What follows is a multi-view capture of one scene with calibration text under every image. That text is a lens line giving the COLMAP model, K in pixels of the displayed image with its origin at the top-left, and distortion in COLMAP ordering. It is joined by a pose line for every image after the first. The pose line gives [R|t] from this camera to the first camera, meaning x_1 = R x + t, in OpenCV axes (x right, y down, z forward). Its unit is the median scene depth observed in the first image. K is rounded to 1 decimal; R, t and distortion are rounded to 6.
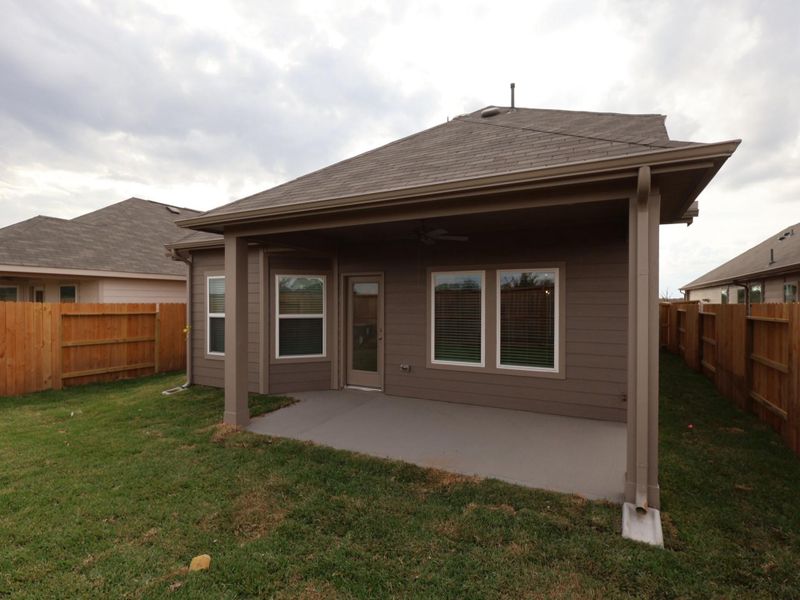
lens RADIAL K [[431.6, 0, 399.0], [0, 431.6, 309.8], [0, 0, 1]] dist [0.000042, 0.000098]
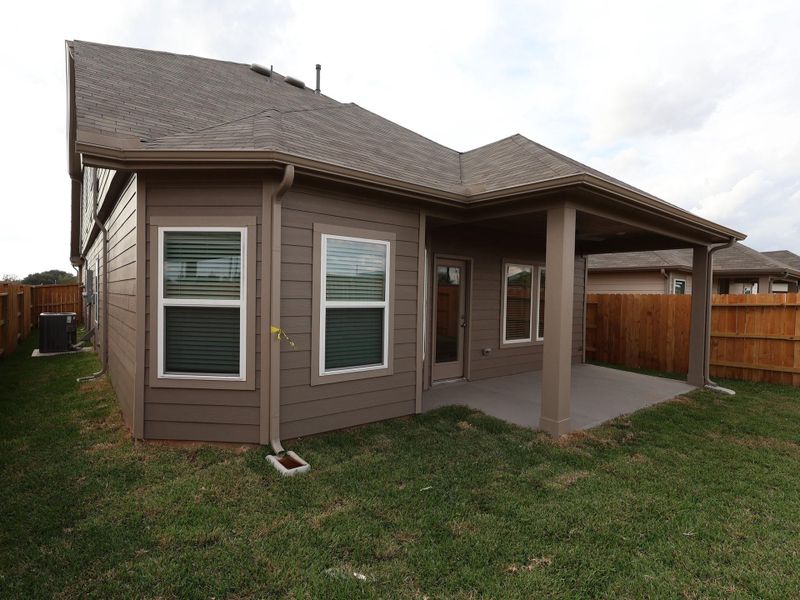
lens RADIAL K [[431.6, 0, 399.0], [0, 431.6, 309.8], [0, 0, 1]] dist [0.000042, 0.000098]
pose [[0.443650, -0.025086, 0.895849, -0.940315], [-0.009104, 0.999430, 0.032495, -0.000382], [-0.896154, -0.022572, 0.443169, 0.660790]]
